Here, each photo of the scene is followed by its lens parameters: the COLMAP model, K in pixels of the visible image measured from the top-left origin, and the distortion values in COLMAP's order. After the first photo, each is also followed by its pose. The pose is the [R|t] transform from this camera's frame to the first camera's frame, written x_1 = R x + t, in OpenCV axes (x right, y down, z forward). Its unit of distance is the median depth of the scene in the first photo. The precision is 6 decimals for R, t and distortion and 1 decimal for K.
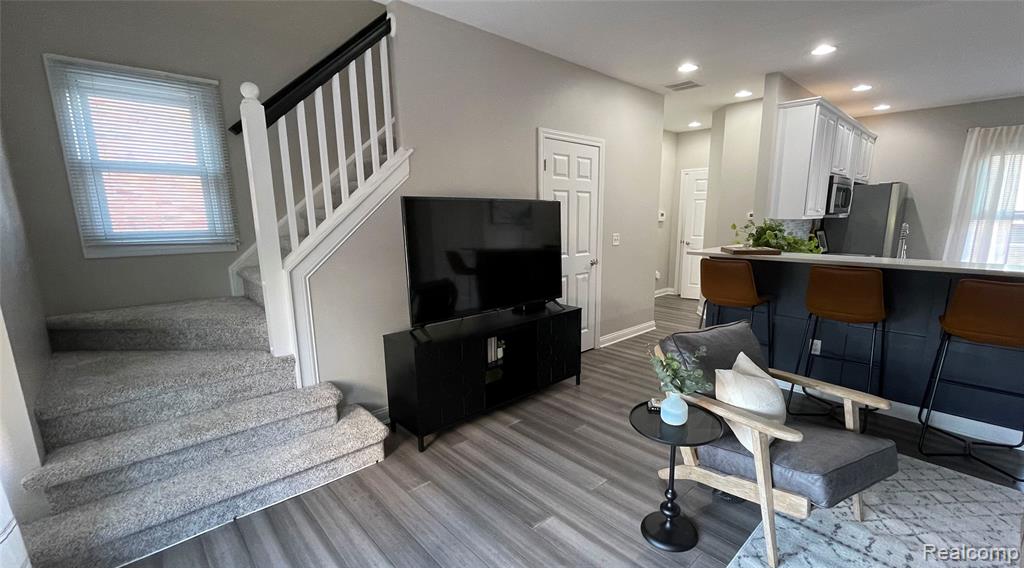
lens RADIAL K [[437.3, 0, 512.0], [0, 437.3, 284.0], [0, 0, 1]] dist [-0.001100, -0.000173]
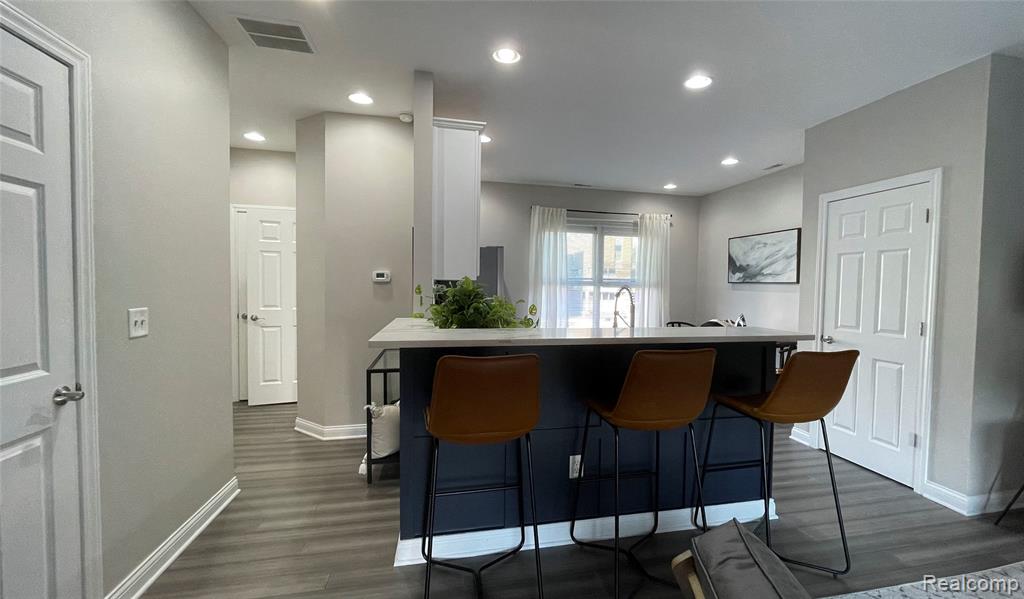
lens RADIAL K [[409.0, 0, 512.0], [0, 409.0, 299.5], [0, 0, 1]] dist [-0.001587, -0.000101]
pose [[0.465717, -0.015902, 0.884791, 0.072032], [0.120151, 0.991716, -0.045419, -0.069043], [-0.876739, 0.127461, 0.463770, 0.561499]]
